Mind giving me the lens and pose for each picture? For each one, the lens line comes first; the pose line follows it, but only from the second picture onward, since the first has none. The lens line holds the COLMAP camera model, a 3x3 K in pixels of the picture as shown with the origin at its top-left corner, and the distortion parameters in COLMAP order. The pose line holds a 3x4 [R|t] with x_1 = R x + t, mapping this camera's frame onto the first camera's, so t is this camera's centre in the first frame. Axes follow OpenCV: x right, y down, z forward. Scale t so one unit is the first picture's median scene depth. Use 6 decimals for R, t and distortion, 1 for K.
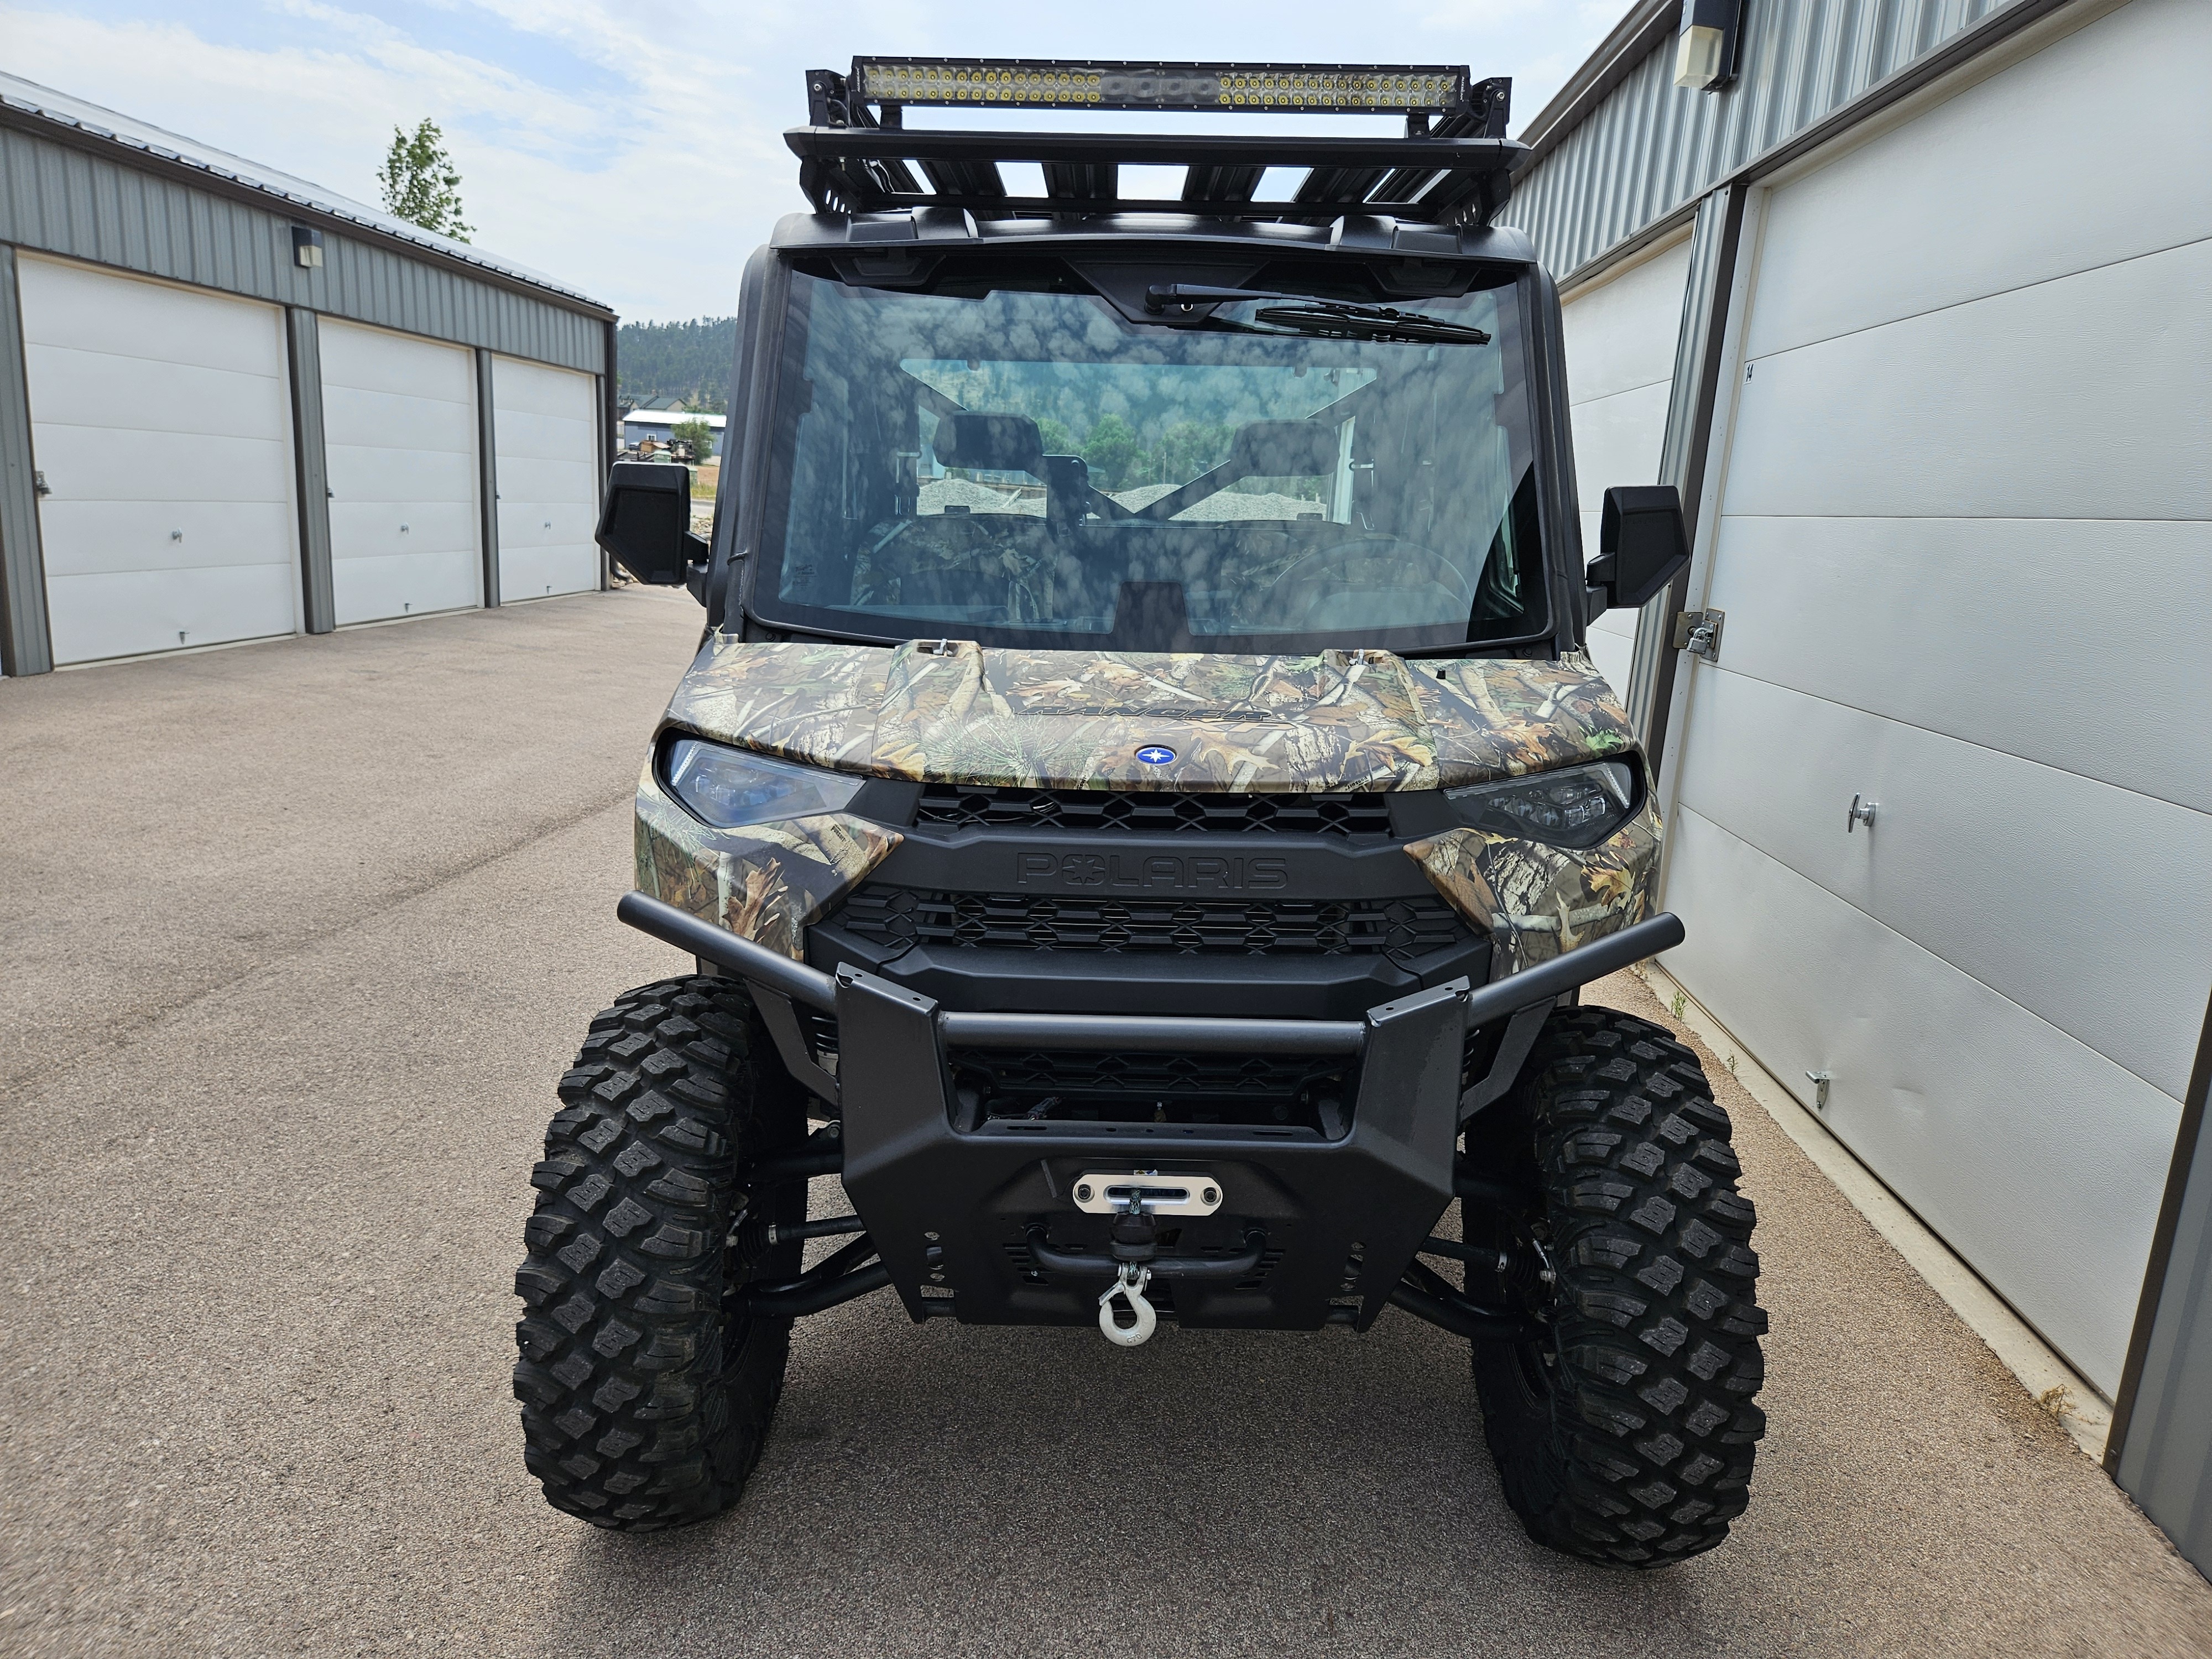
lens RADIAL K [[1501.4, 0, 1114.2], [0, 1501.4, 811.2], [0, 0, 1]] dist [0.080157, 0.003348]
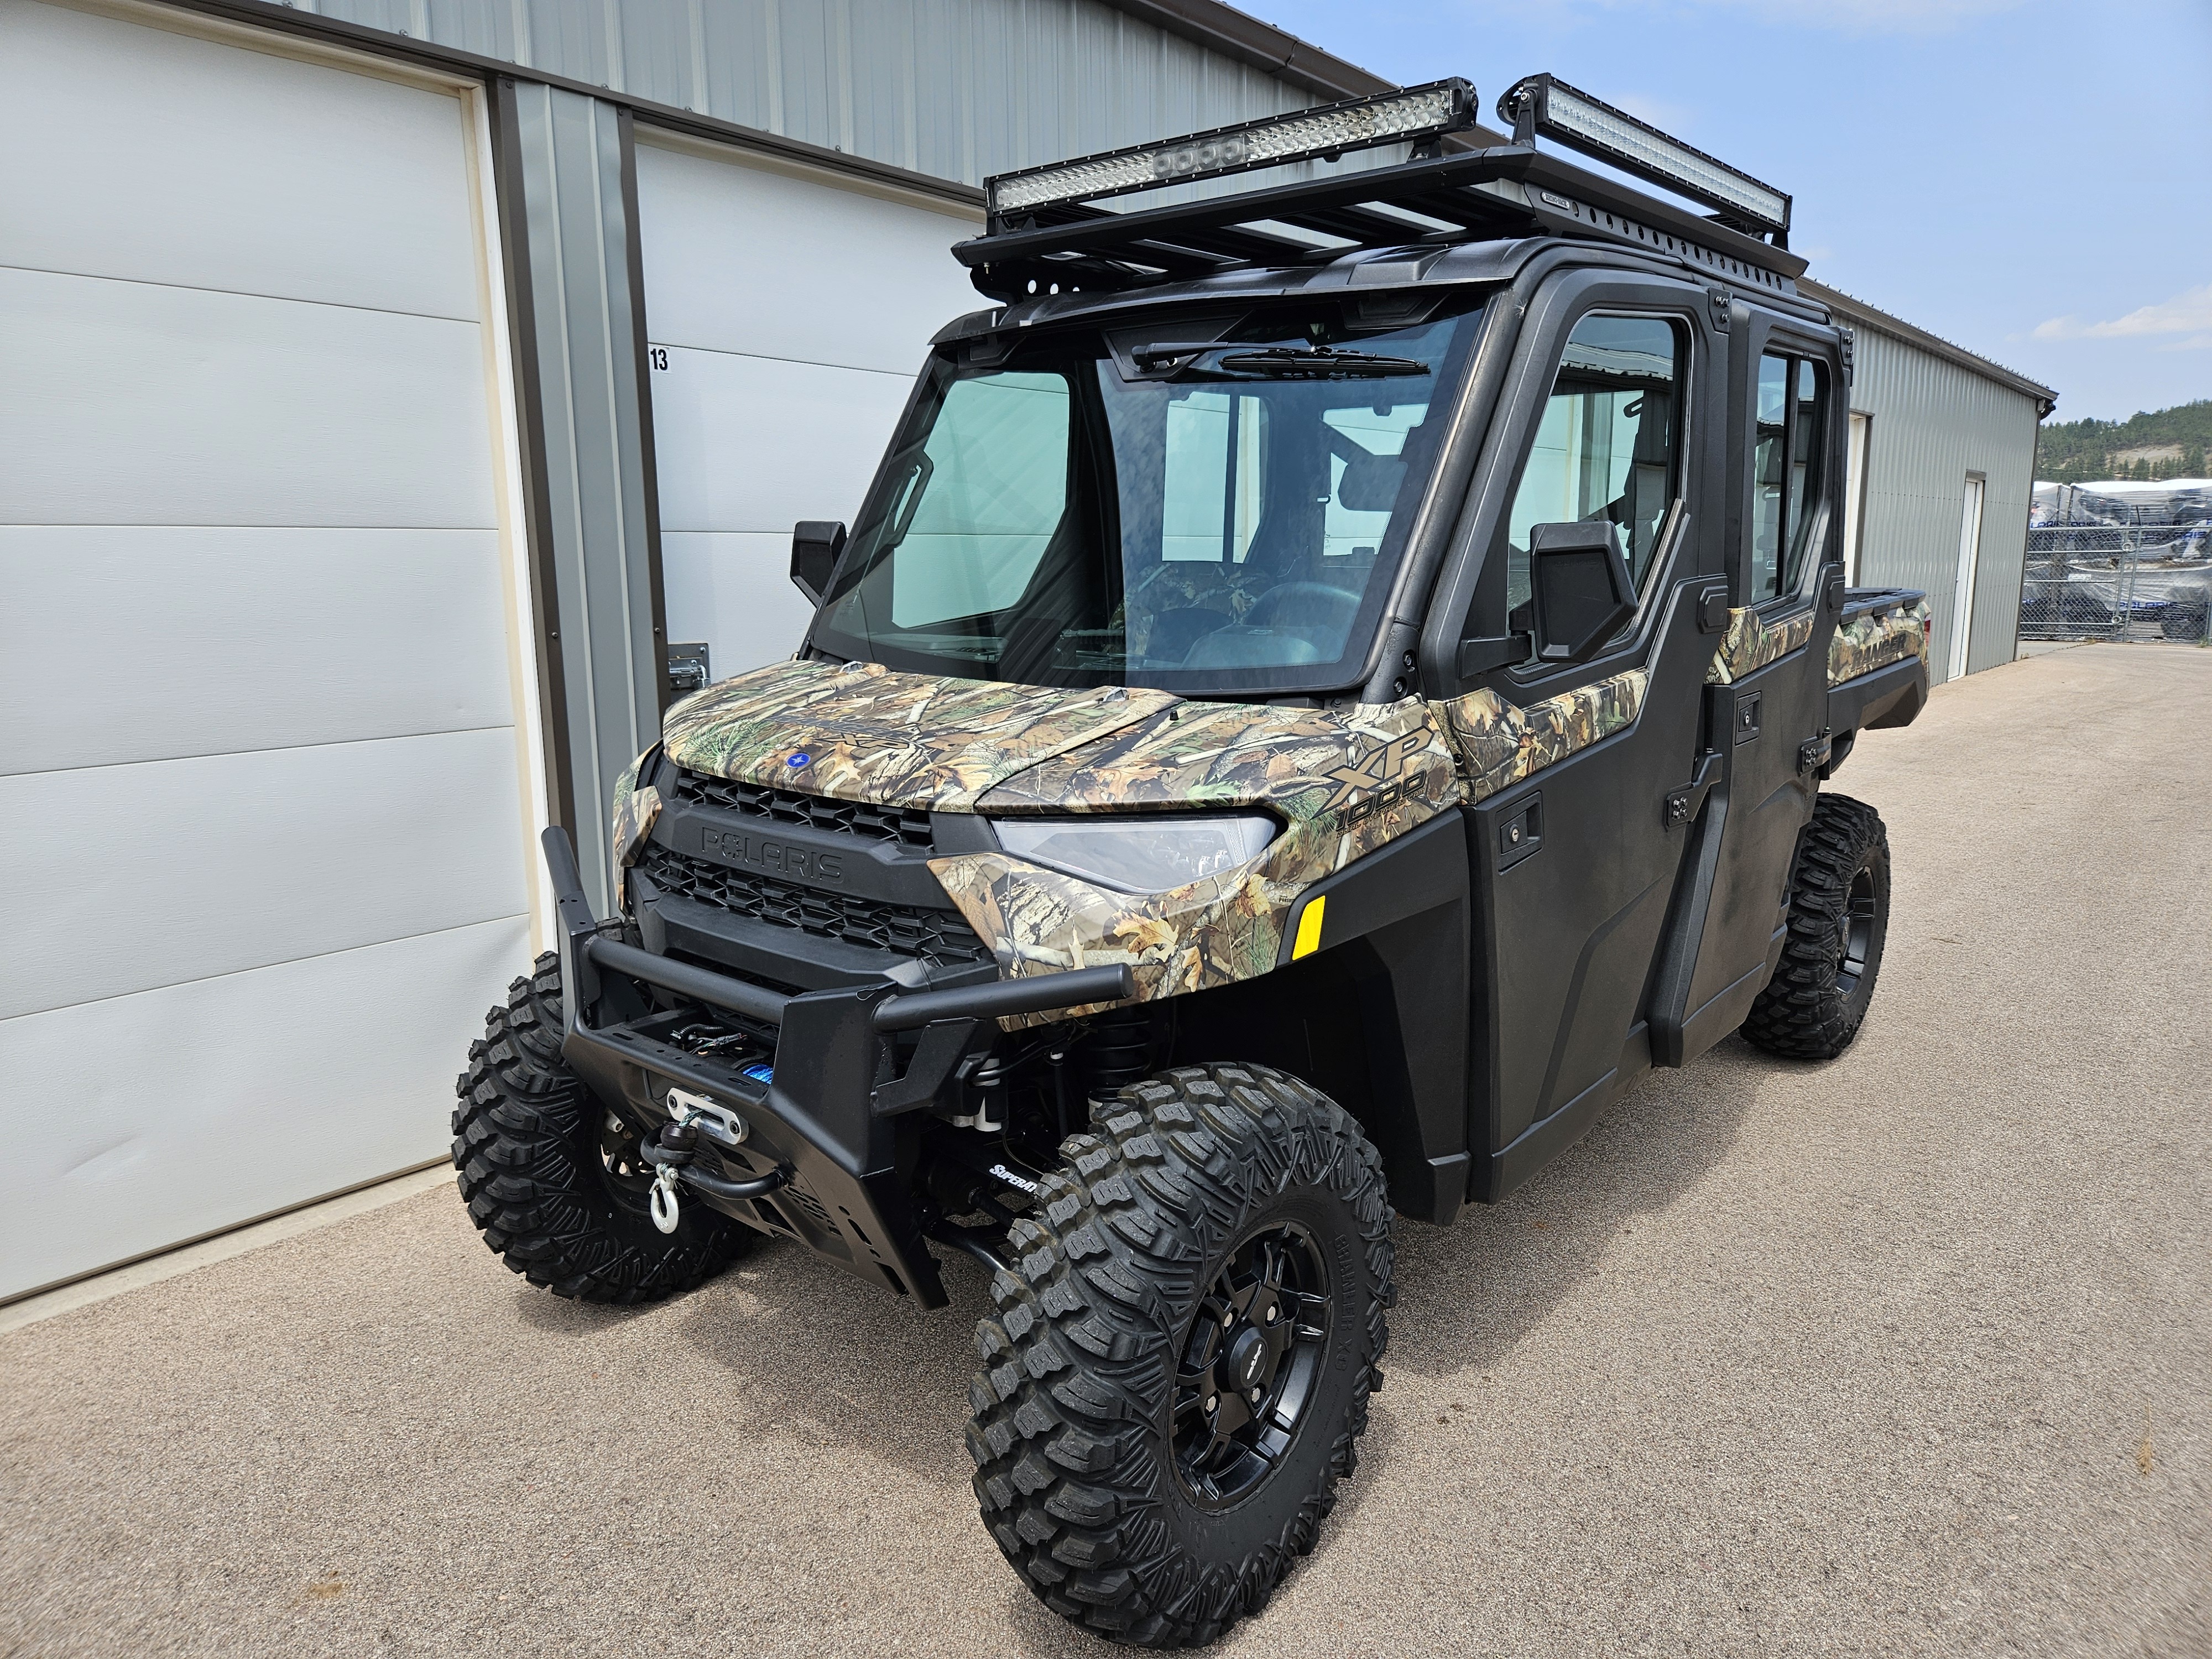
lens RADIAL K [[1536.5, 0, 1106.0], [0, 1536.5, 829.5], [0, 0, 1]] dist [0.009713, -0.004151]
pose [[0.767631, 0.109209, -0.631519, 0.962787], [-0.121860, 0.992270, 0.023470, -0.039673], [0.629200, 0.058941, 0.775005, 0.217900]]
